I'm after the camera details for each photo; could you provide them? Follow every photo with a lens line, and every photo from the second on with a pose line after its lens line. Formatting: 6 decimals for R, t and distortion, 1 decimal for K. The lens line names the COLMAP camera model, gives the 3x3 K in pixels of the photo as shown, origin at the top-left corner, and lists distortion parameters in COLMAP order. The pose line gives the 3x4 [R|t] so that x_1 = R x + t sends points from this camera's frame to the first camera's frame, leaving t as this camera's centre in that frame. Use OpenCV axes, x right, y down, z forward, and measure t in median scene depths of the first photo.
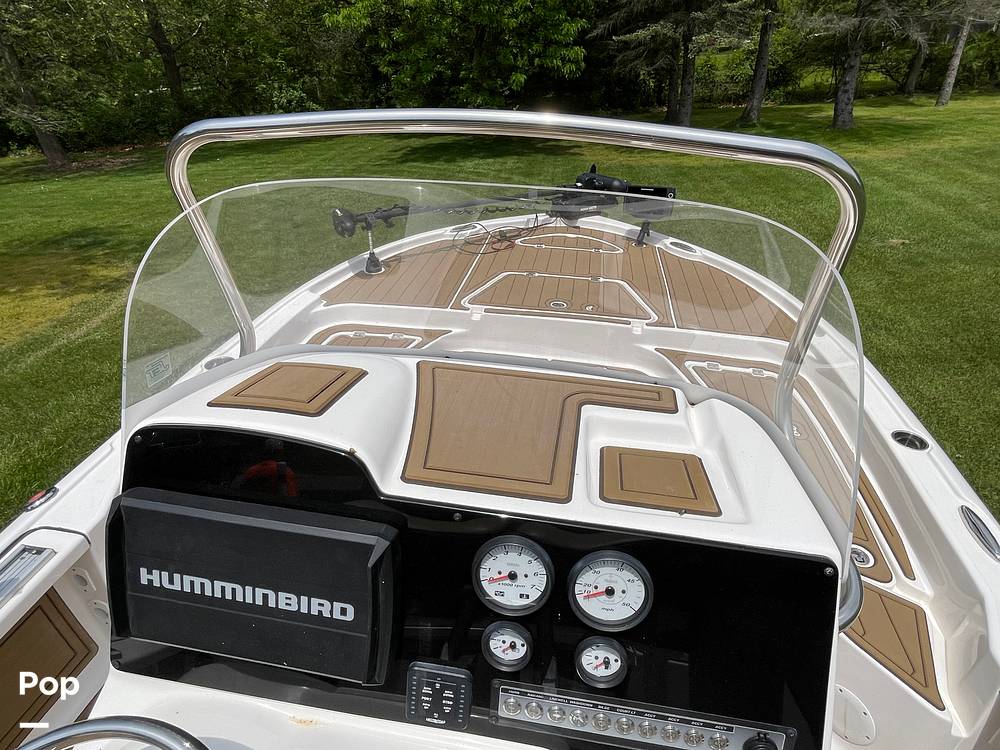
lens RADIAL K [[566.3, 0, 500.2], [0, 566.3, 379.6], [0, 0, 1]] dist [-0.000916, -0.000200]
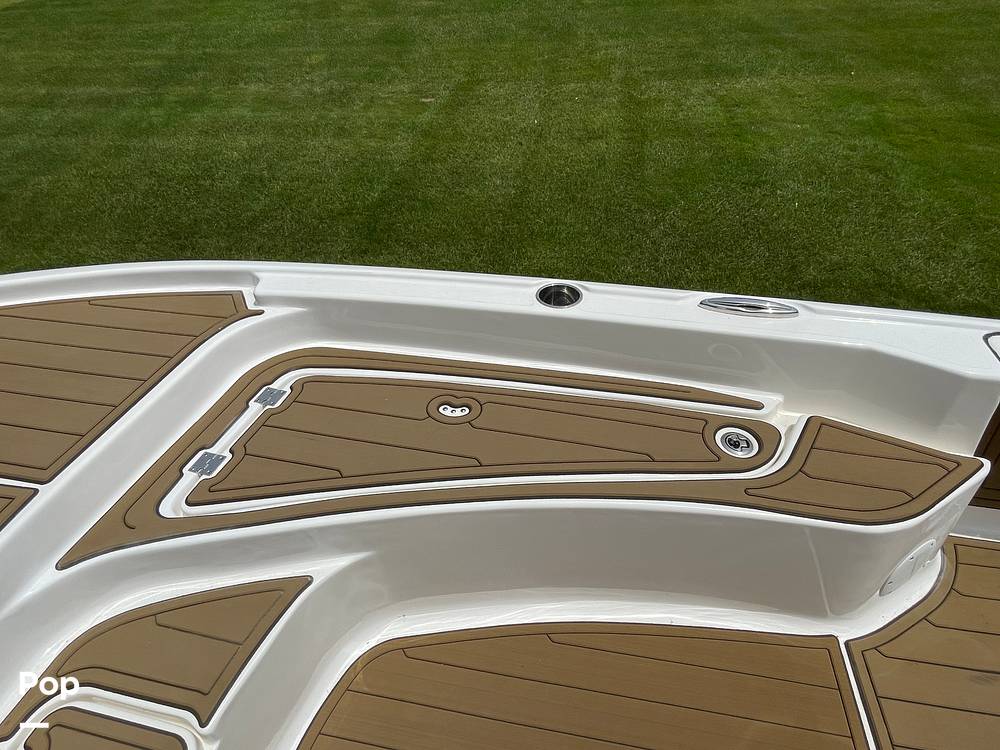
lens RADIAL K [[536.5, 0, 497.8], [0, 536.5, 371.9], [0, 0, 1]] dist [-0.003014, -0.000541]
pose [[0.041284, -0.656718, 0.753005, 0.083656], [0.553333, 0.642549, 0.530050, -0.116399], [-0.831936, 0.394780, 0.389911, 0.436902]]
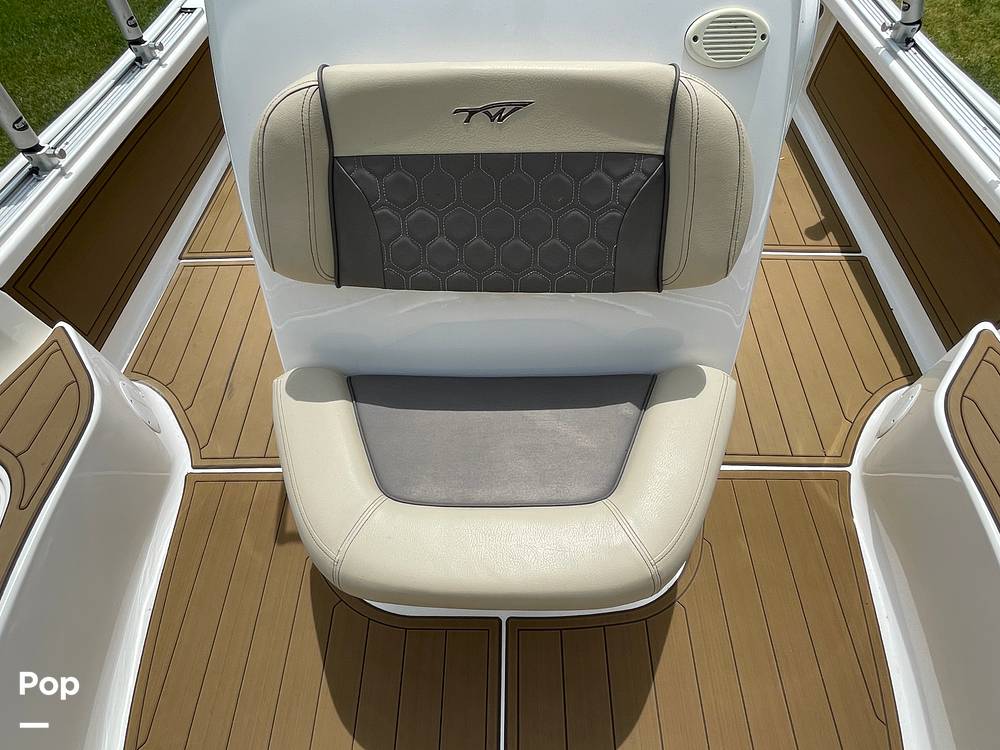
lens RADIAL K [[601.9, 0, 501.6], [0, 601.9, 370.0], [0, 0, 1]] dist [-0.001204, -0.001126]
pose [[-0.990004, 0.111699, -0.086118, 0.034743], [-0.072888, 0.117554, 0.990388, -0.188322], [0.120749, 0.986765, -0.108238, 0.455199]]
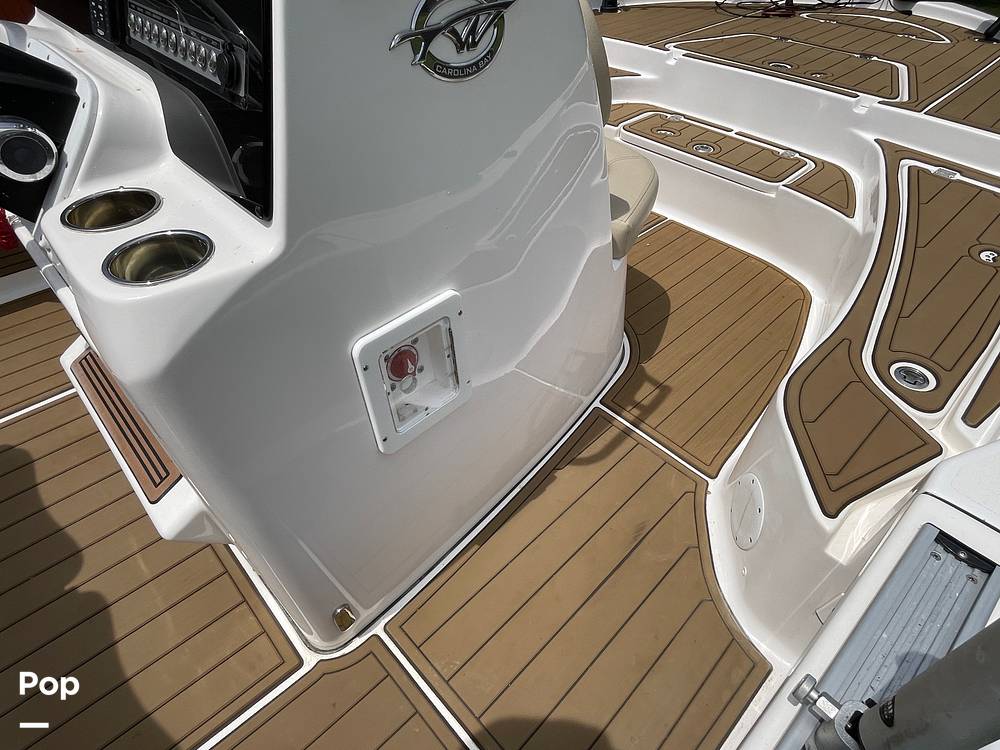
lens RADIAL K [[566.3, 0, 492.1], [0, 566.3, 370.8], [0, 0, 1]] dist [-0.000916, -0.000200]
pose [[0.793857, 0.406684, -0.452105, 0.244607], [-0.309534, 0.910185, 0.275230, 0.125322], [0.523431, -0.078551, 0.848440, 0.070771]]
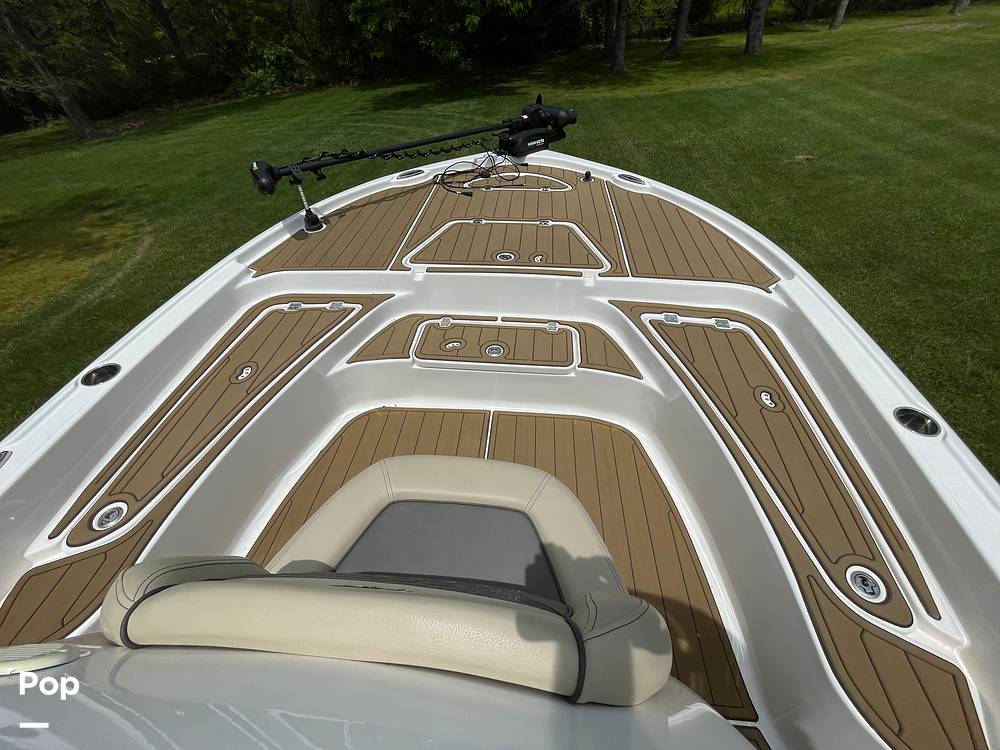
lens RADIAL K [[405.0, 0, 500.6], [0, 405.0, 376.0], [0, 0, 1]] dist [-0.004117, 0.000701]
pose [[0.996735, -0.077376, 0.023051, 0.049704], [0.070388, 0.972654, 0.221338, -0.070052], [-0.039547, -0.218993, 0.974925, 0.234330]]
